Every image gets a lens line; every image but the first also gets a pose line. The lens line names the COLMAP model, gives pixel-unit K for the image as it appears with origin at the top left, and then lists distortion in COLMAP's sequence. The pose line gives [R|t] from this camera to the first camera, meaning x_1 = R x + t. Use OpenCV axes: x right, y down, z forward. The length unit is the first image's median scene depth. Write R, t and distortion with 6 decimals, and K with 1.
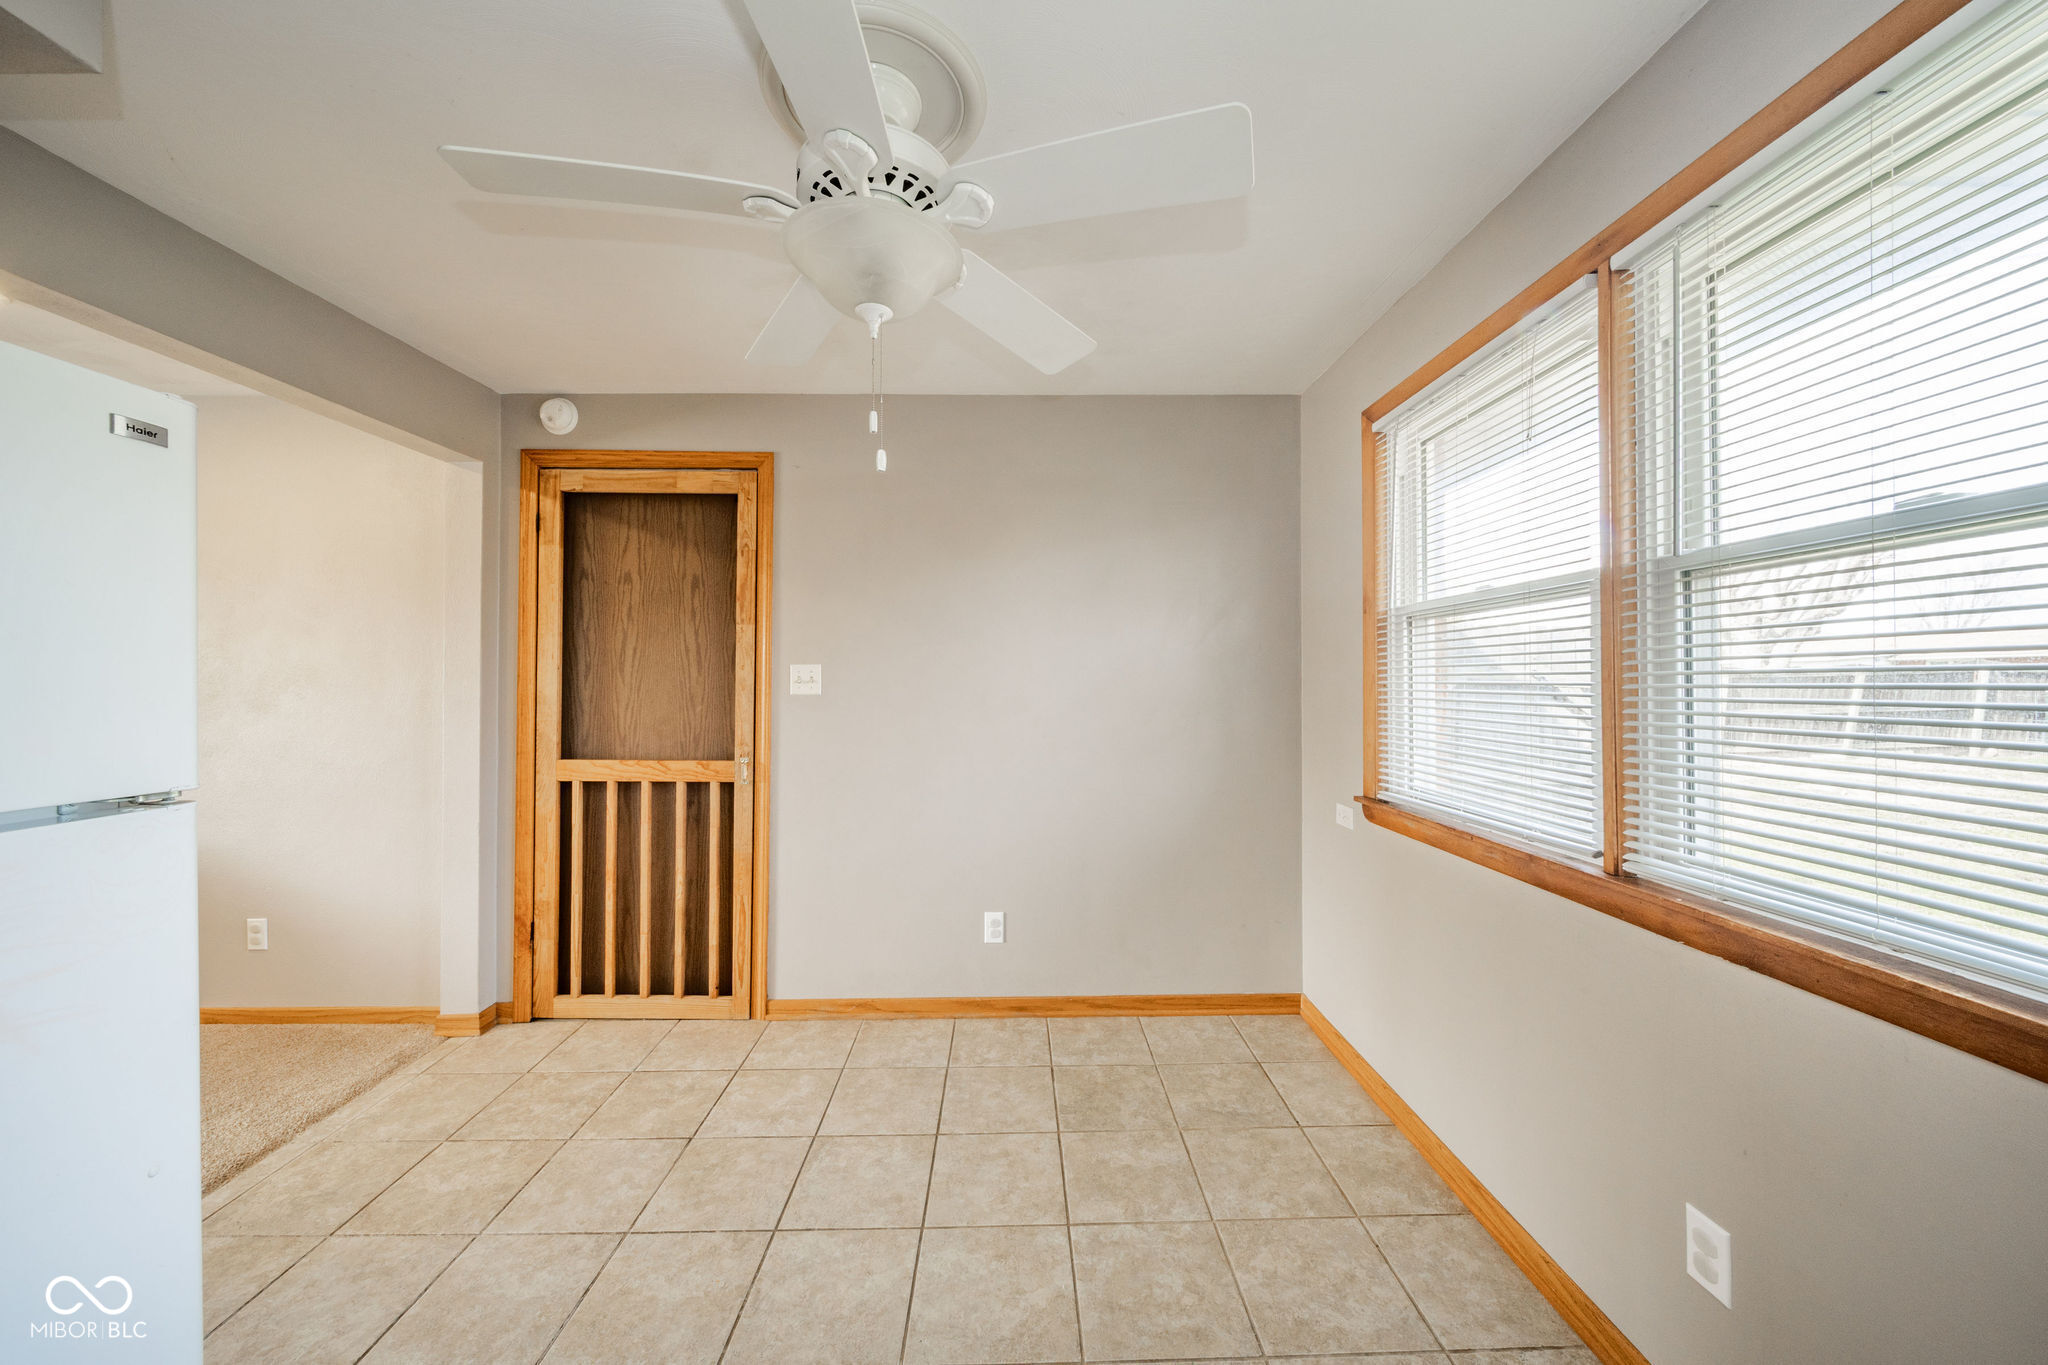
lens RADIAL K [[720.5, 0, 1013.3], [0, 720.5, 677.0], [0, 0, 1]] dist [0.000629, -0.001338]
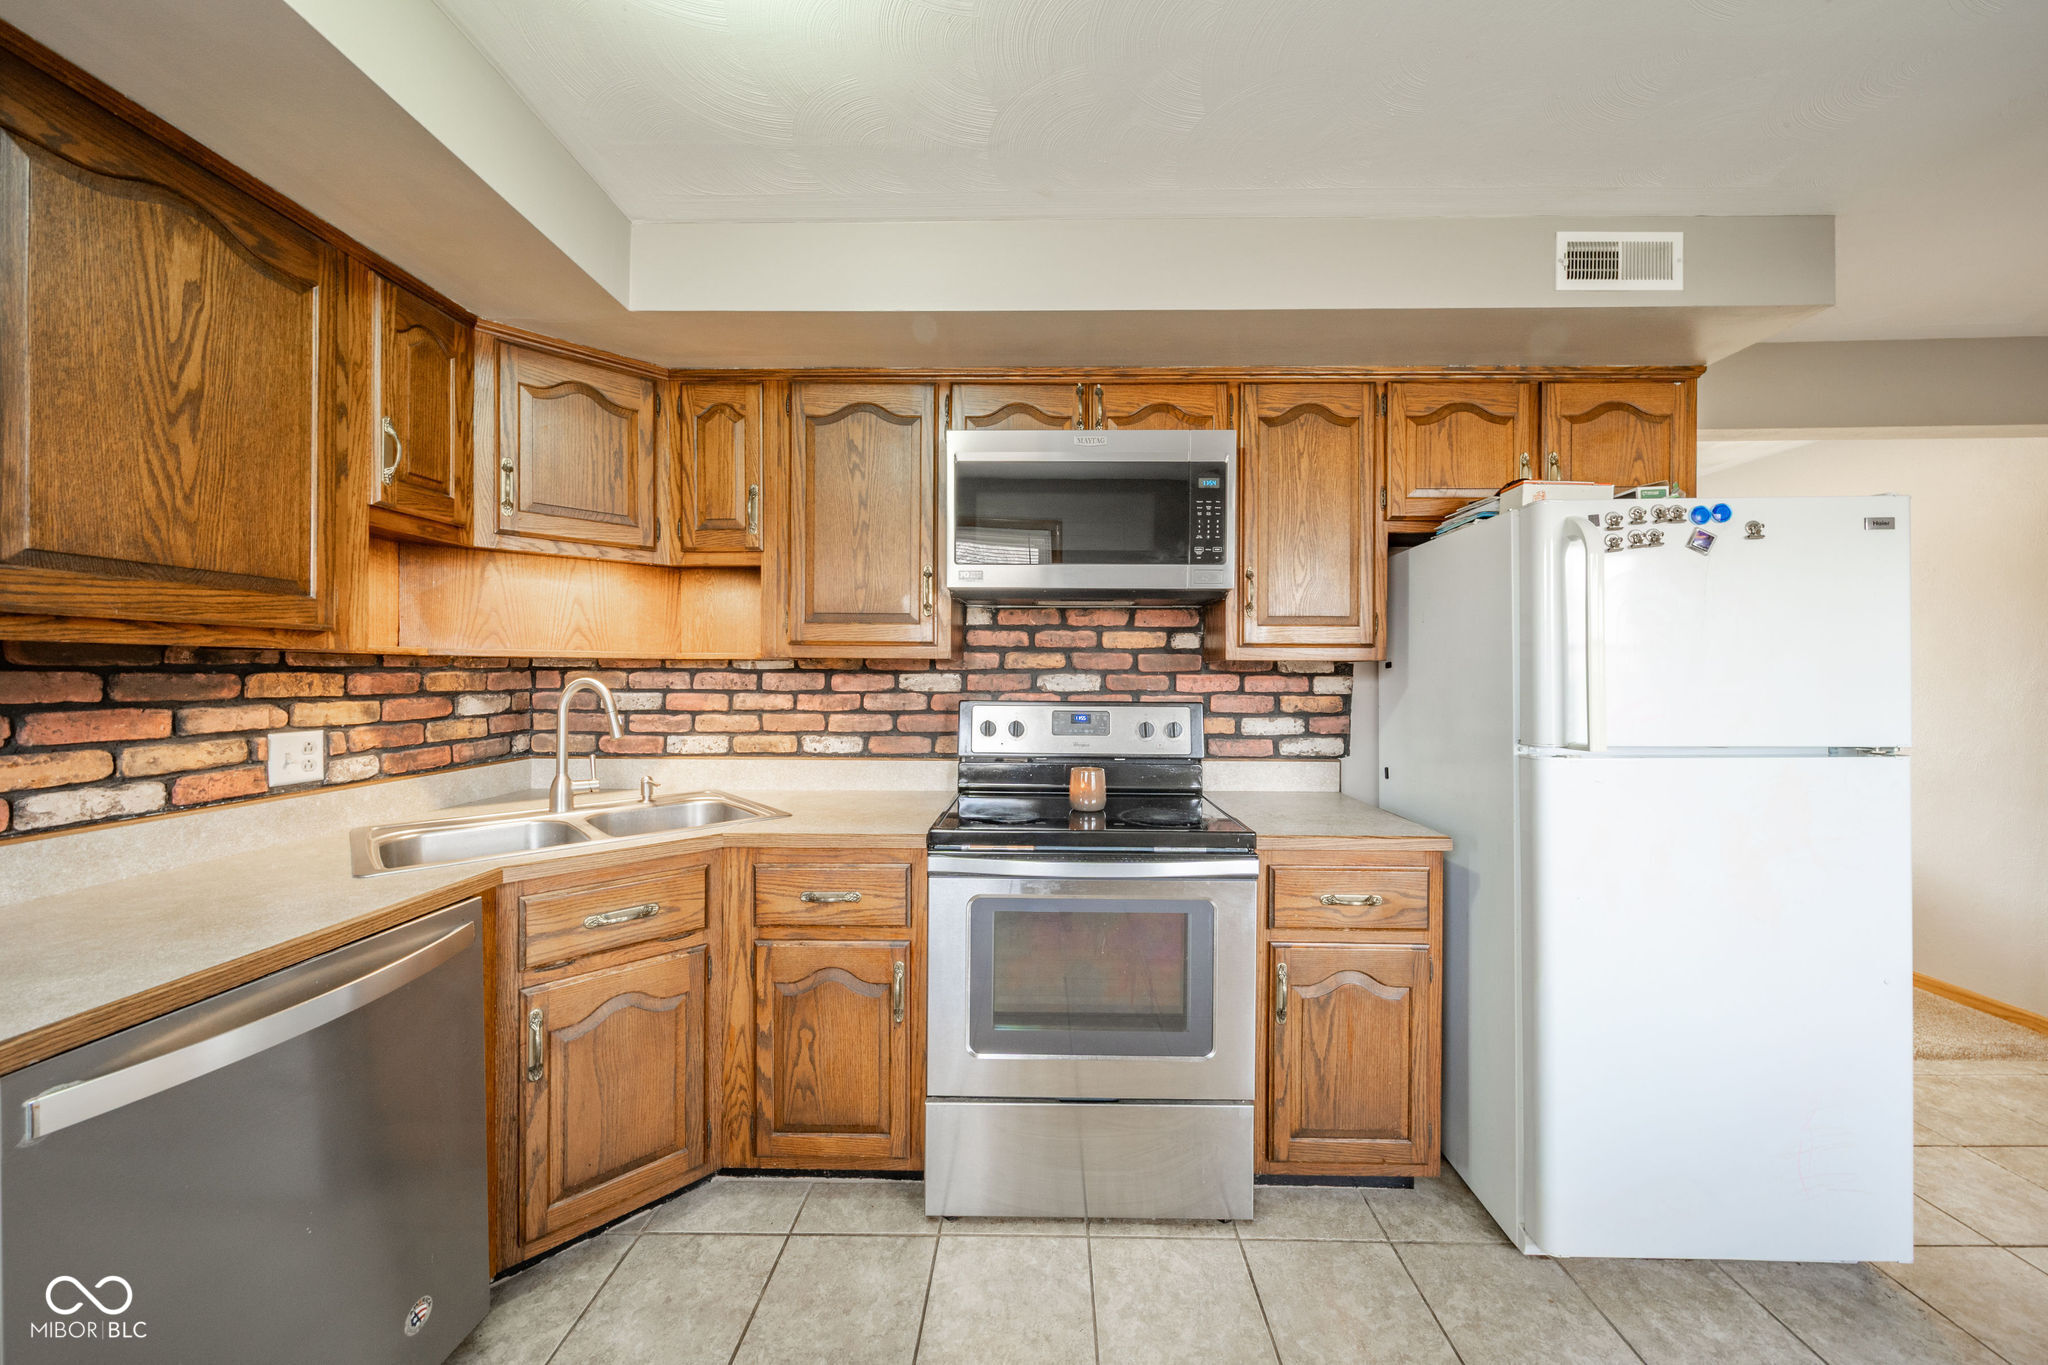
lens RADIAL K [[720.5, 0, 1039.5], [0, 720.5, 675.4], [0, 0, 1]] dist [0.000629, -0.001338]
pose [[-0.022761, 0.006648, -0.999719, 0.159115], [0.007741, 0.999949, 0.006474, -0.007807], [0.999711, -0.007592, -0.022812, -0.301571]]
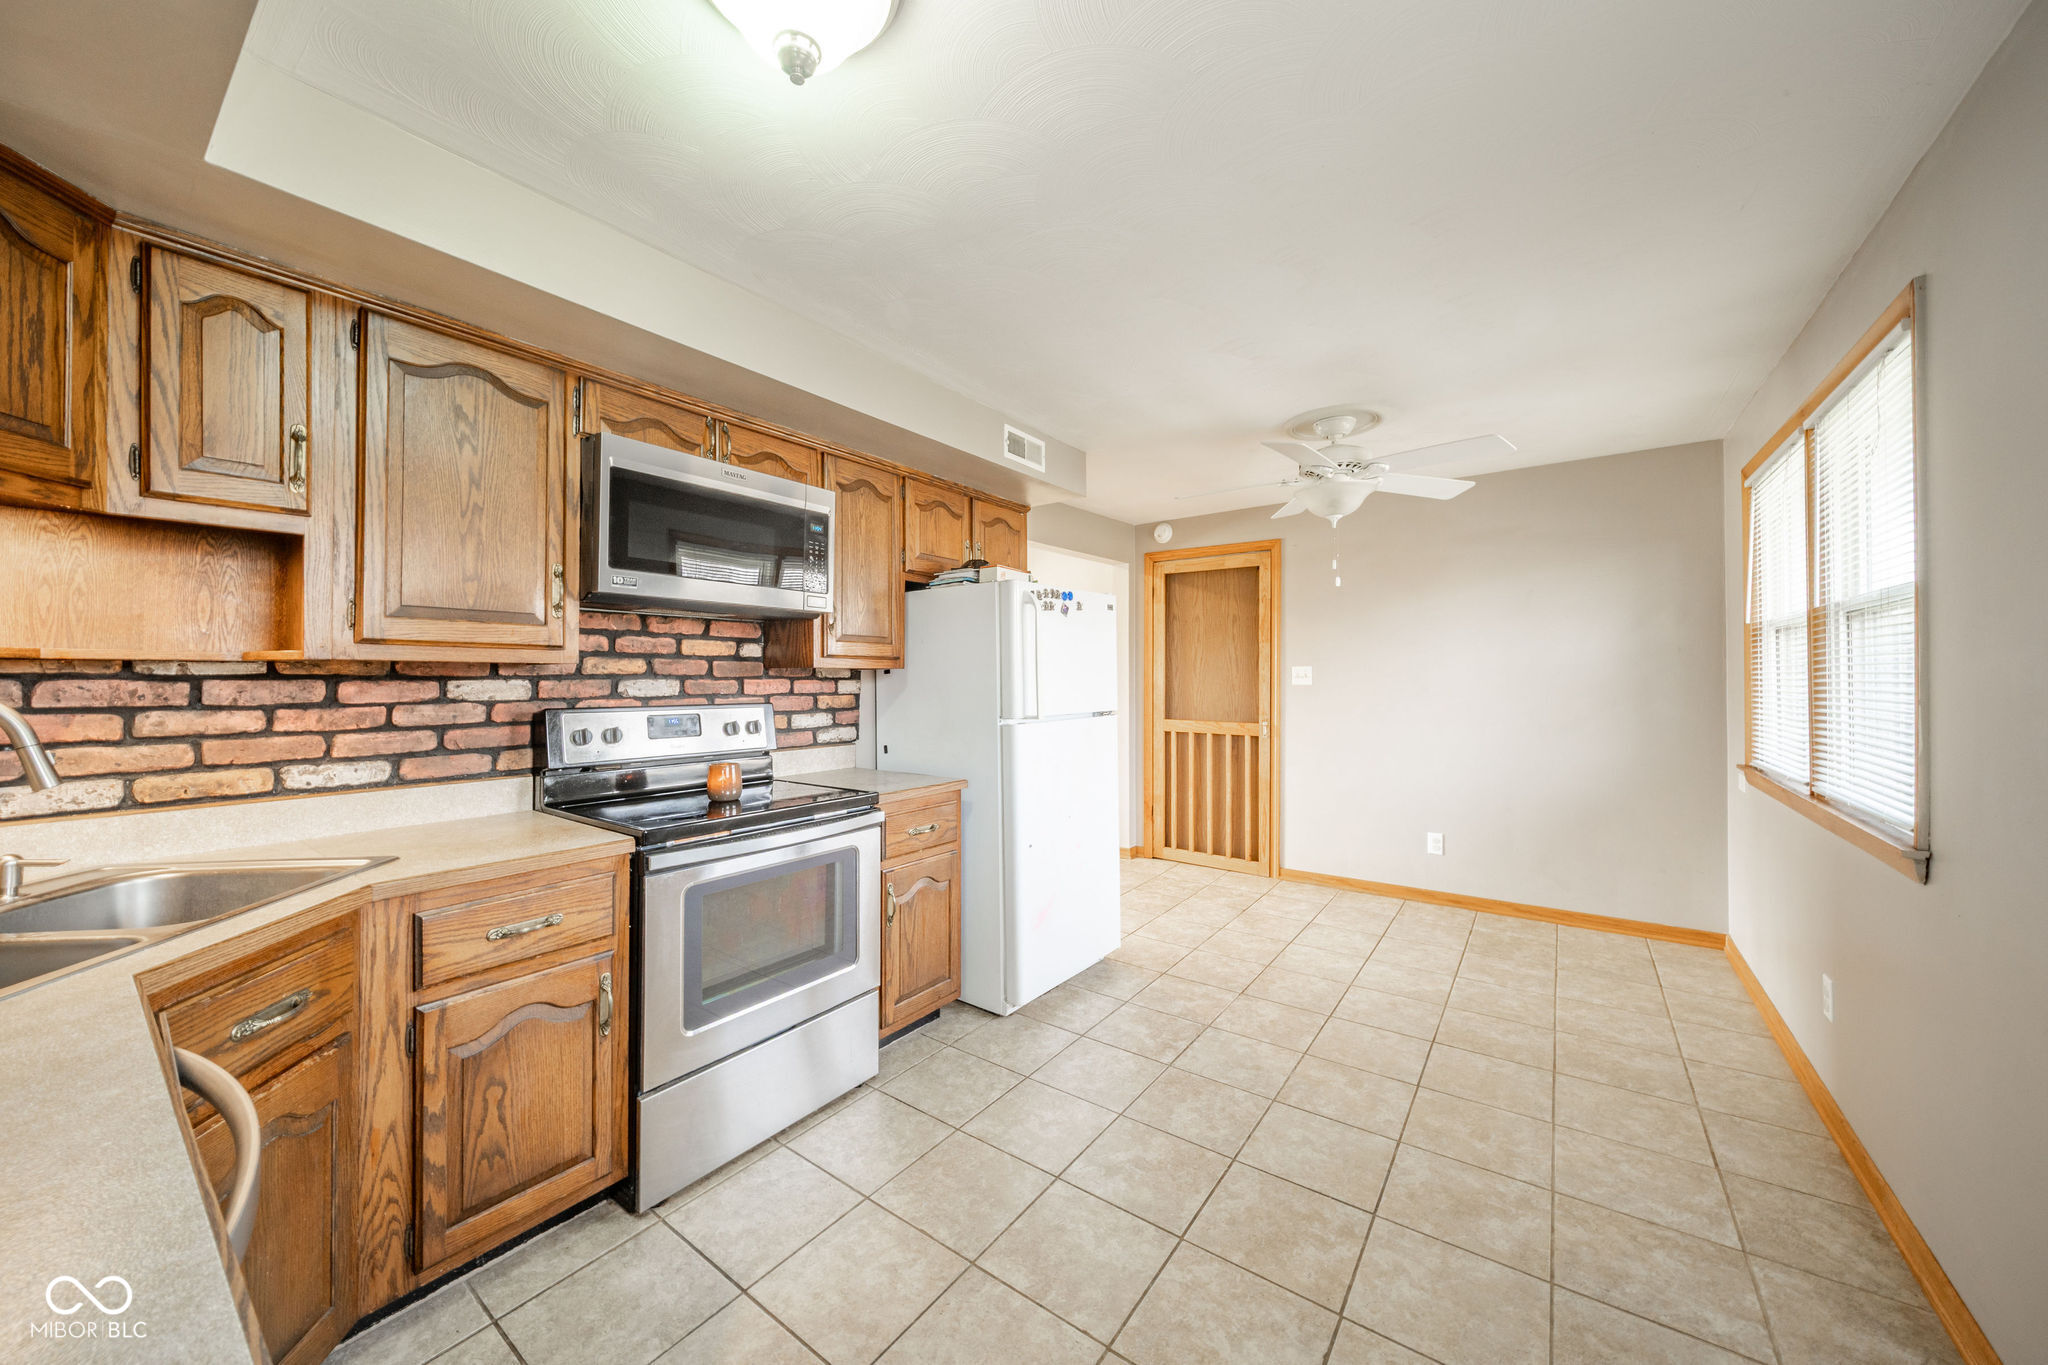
lens RADIAL K [[720.5, 0, 1026.2], [0, 720.5, 670.0], [0, 0, 1]] dist [0.000629, -0.001338]
pose [[0.803192, -0.007301, -0.595676, 0.192872], [0.007347, 0.999970, -0.002349, -0.010004], [0.595675, -0.002490, 0.803222, -0.720590]]
